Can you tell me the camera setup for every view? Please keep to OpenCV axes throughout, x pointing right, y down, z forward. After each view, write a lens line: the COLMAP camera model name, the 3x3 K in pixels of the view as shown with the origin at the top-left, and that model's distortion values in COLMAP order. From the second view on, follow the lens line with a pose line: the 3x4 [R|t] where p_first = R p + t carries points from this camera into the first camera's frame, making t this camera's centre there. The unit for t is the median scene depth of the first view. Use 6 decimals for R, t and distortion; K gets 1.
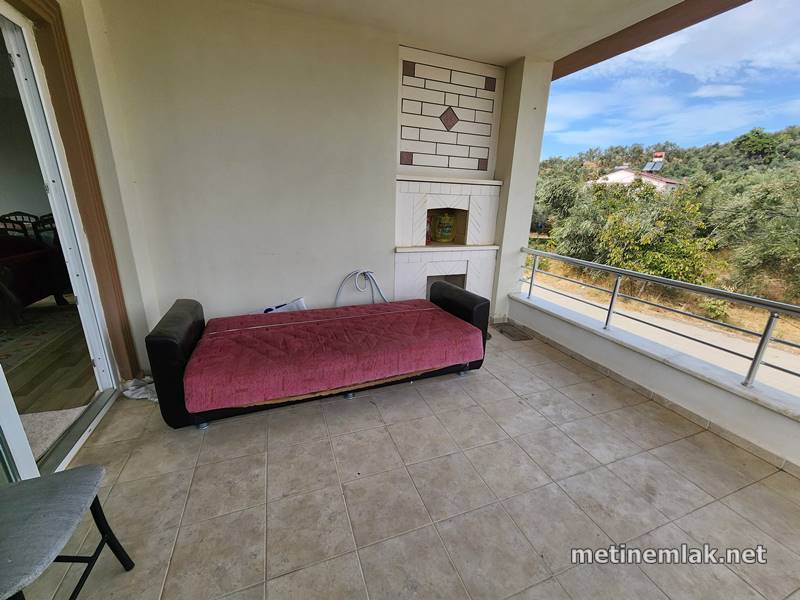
lens RADIAL K [[331.6, 0, 402.8], [0, 331.6, 299.4], [0, 0, 1]] dist [-0.001151, 0.000514]
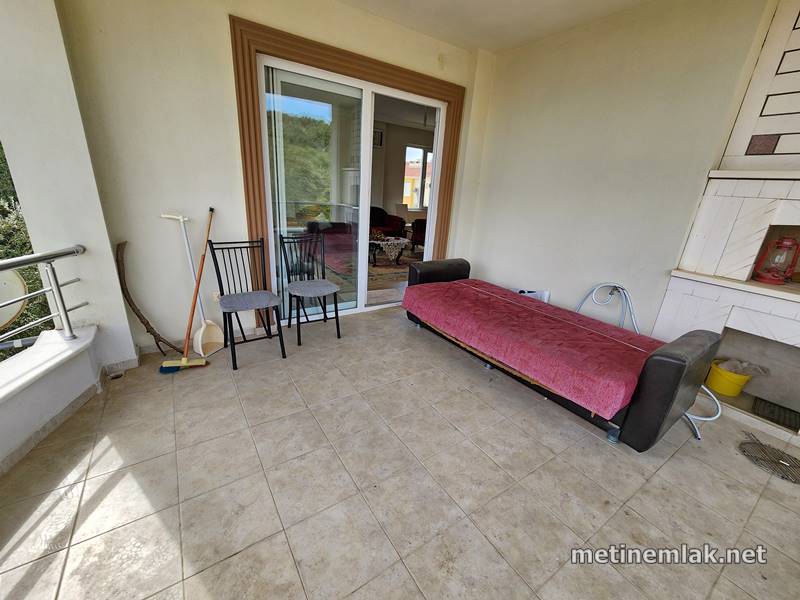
lens RADIAL K [[331.6, 0, 401.5], [0, 331.6, 301.7], [0, 0, 1]] dist [-0.001151, 0.000514]
pose [[0.226365, 0.307410, -0.924261, 0.749625], [-0.338982, 0.914438, 0.221121, -0.062642], [0.913154, 0.263253, 0.311203, 0.311638]]
